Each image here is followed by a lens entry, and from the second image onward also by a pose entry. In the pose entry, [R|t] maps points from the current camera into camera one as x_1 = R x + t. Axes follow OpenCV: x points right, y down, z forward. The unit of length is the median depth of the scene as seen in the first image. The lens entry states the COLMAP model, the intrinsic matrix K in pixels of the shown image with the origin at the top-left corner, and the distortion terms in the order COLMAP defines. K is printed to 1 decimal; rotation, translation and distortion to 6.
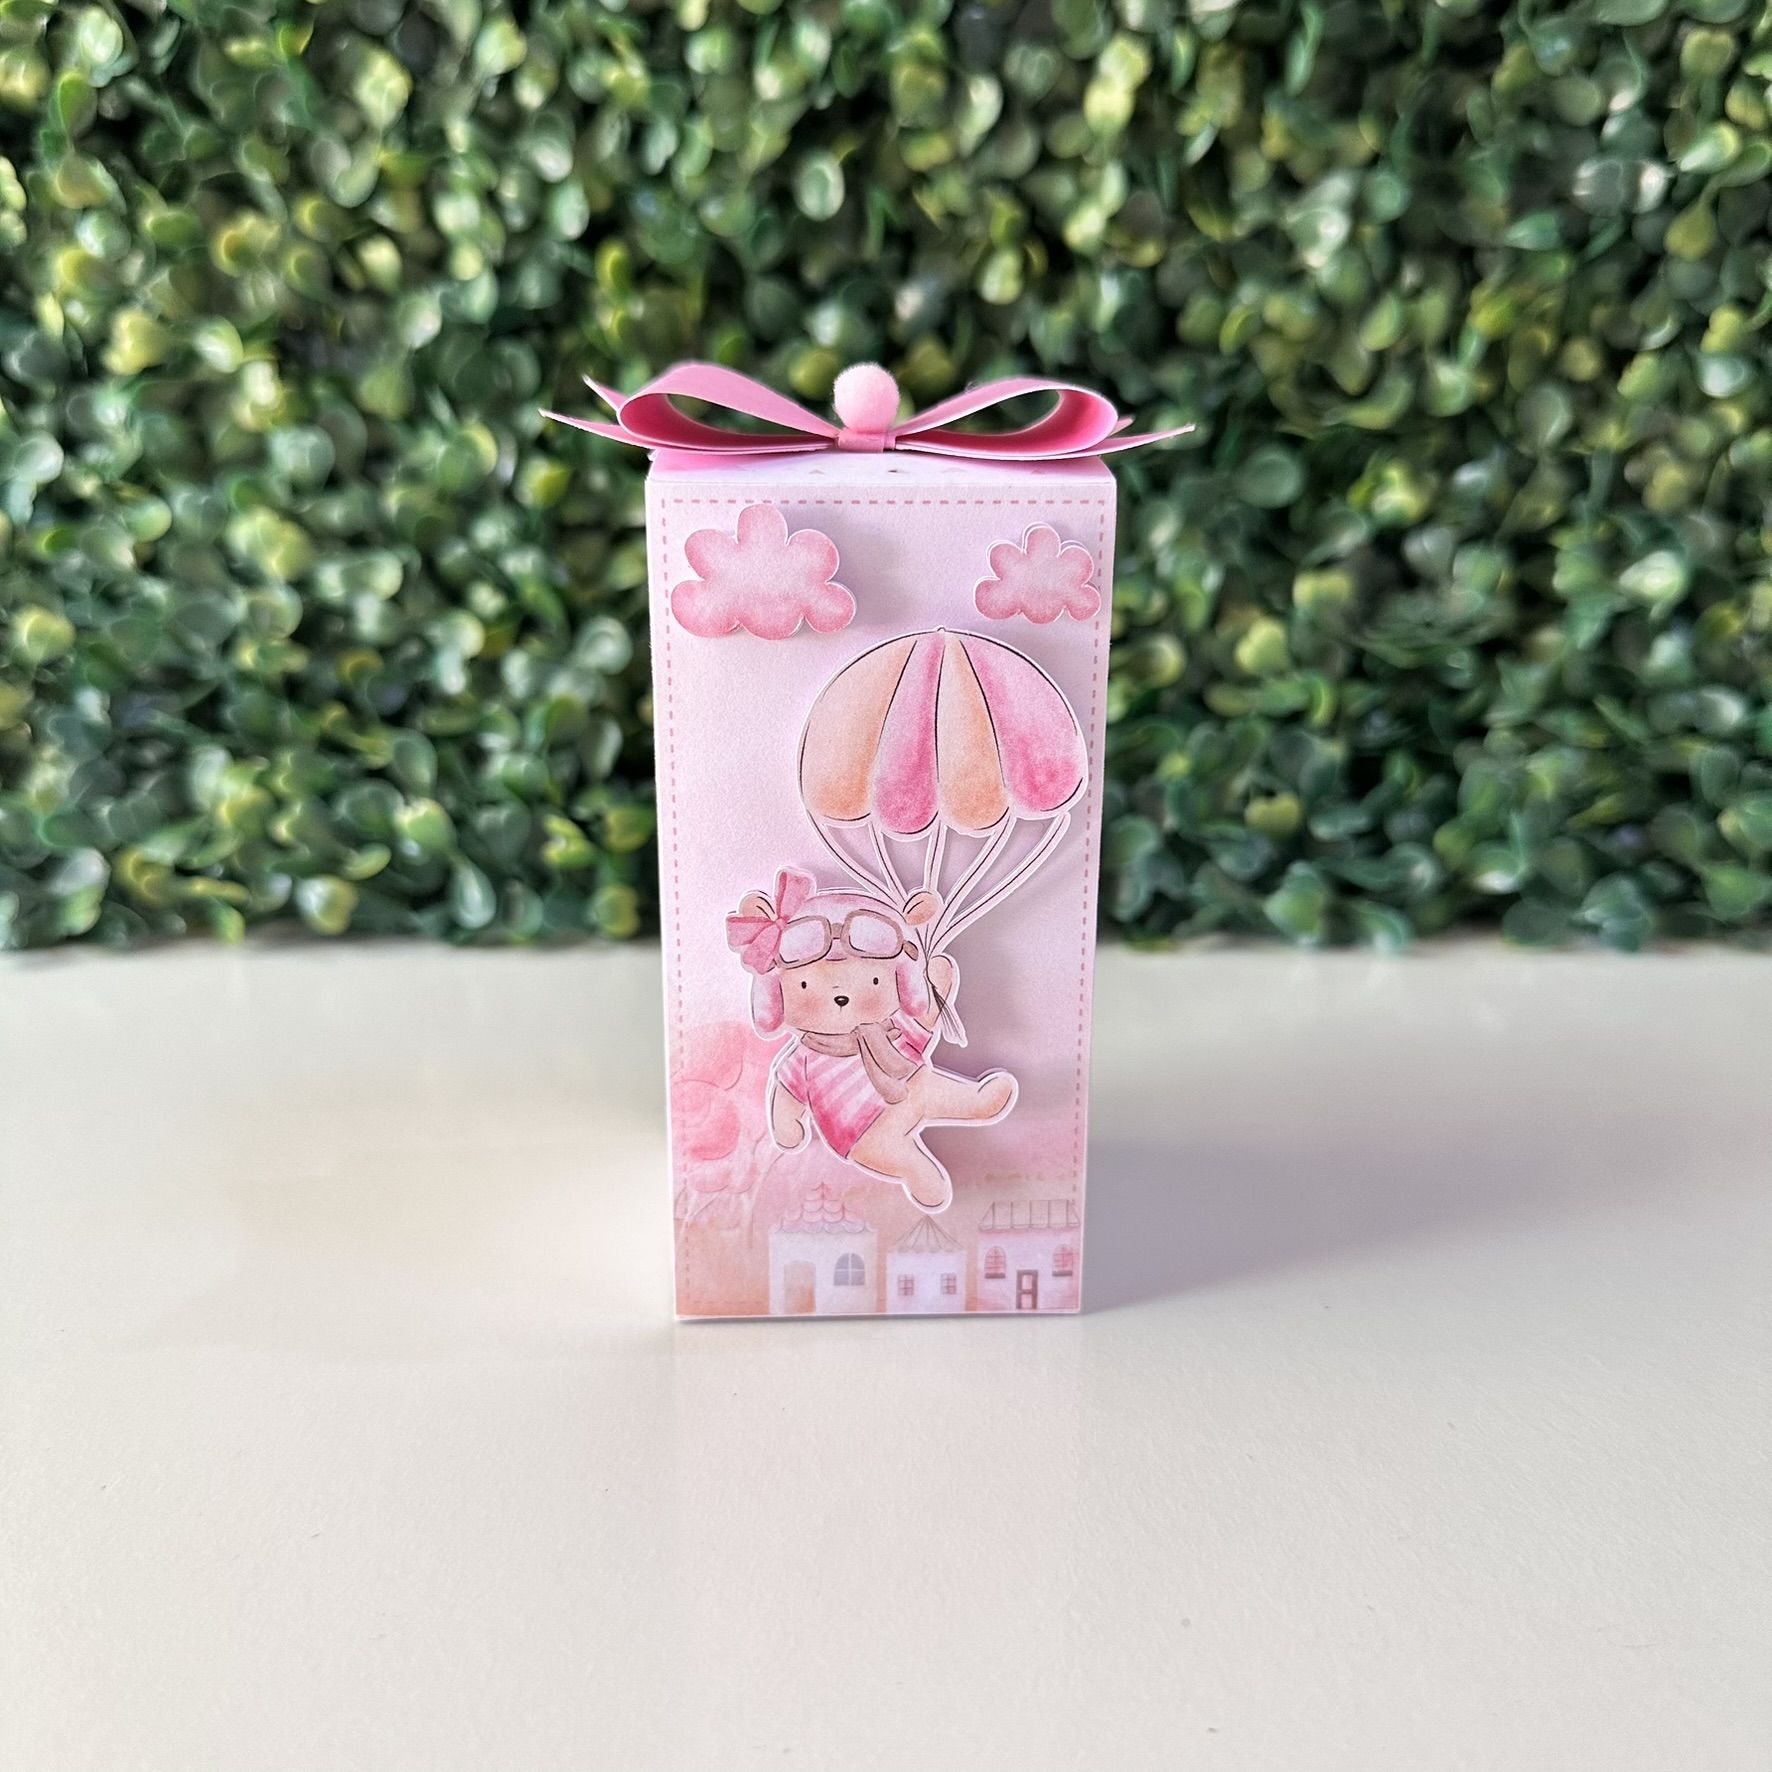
lens RADIAL K [[1680.0, 0, 872.8], [0, 1680.0, 902.9], [0, 0, 1]] dist [-0.055628, 0.000000]
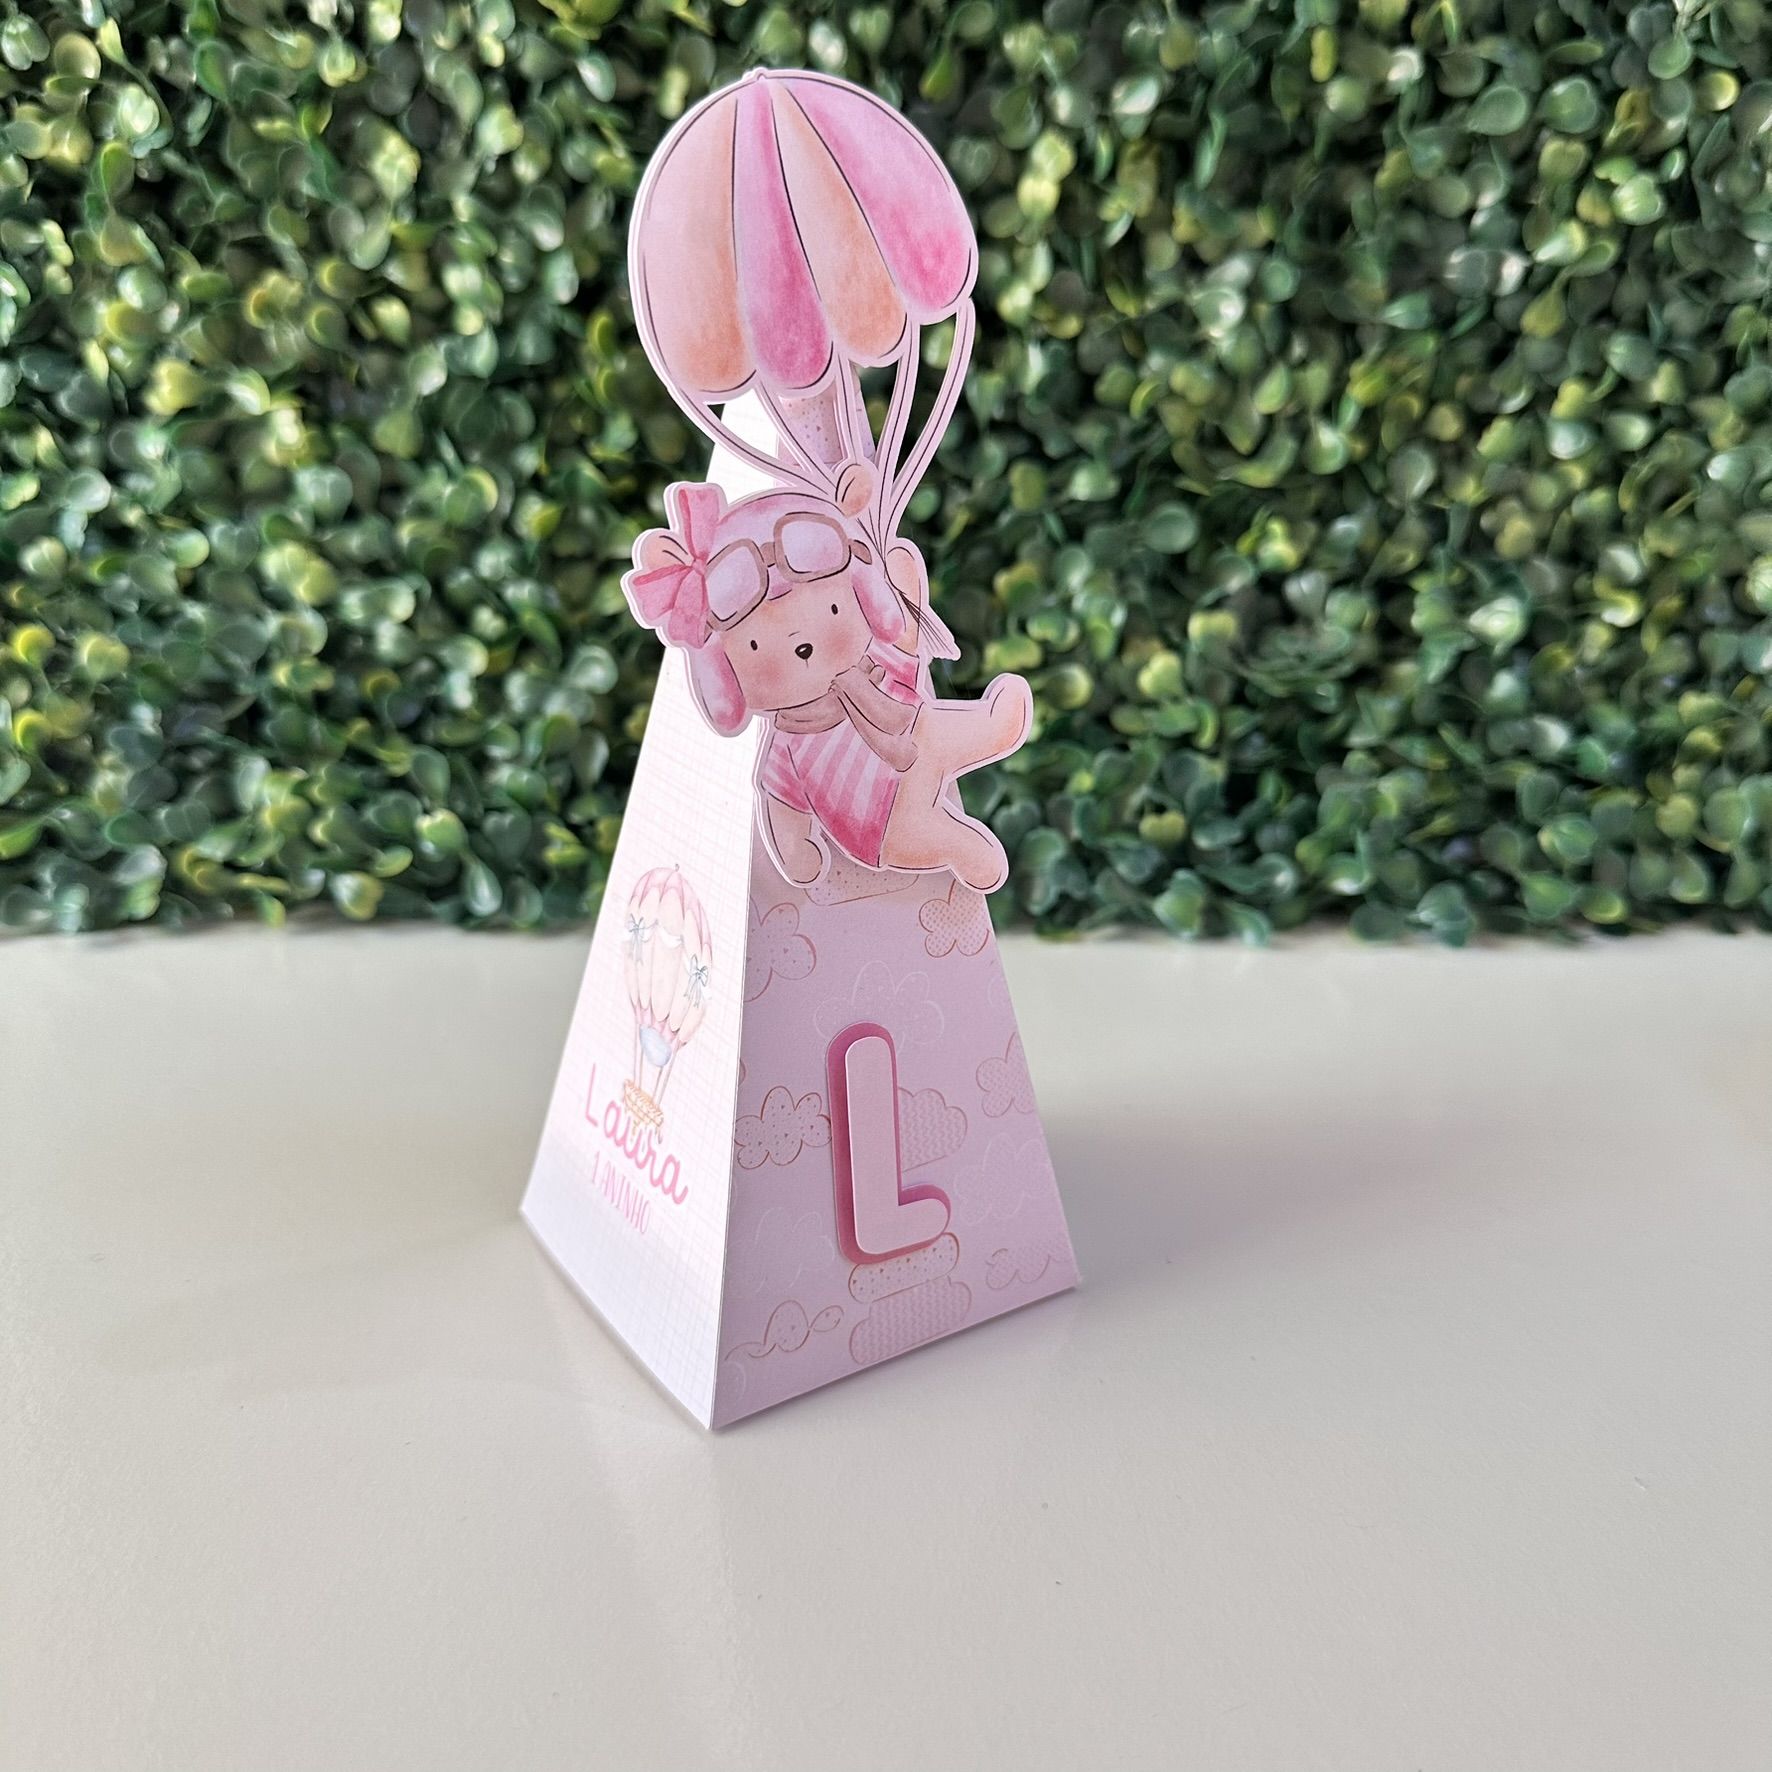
lens RADIAL K [[1680.0, 0, 880.9], [0, 1680.0, 907.8], [0, 0, 1]] dist [-0.055628, 0.000000]
pose [[0.999450, 0.009516, 0.031760, 0.003075], [-0.011788, 0.997326, 0.072122, -0.073518], [-0.030989, -0.072457, 0.996890, -0.167125]]
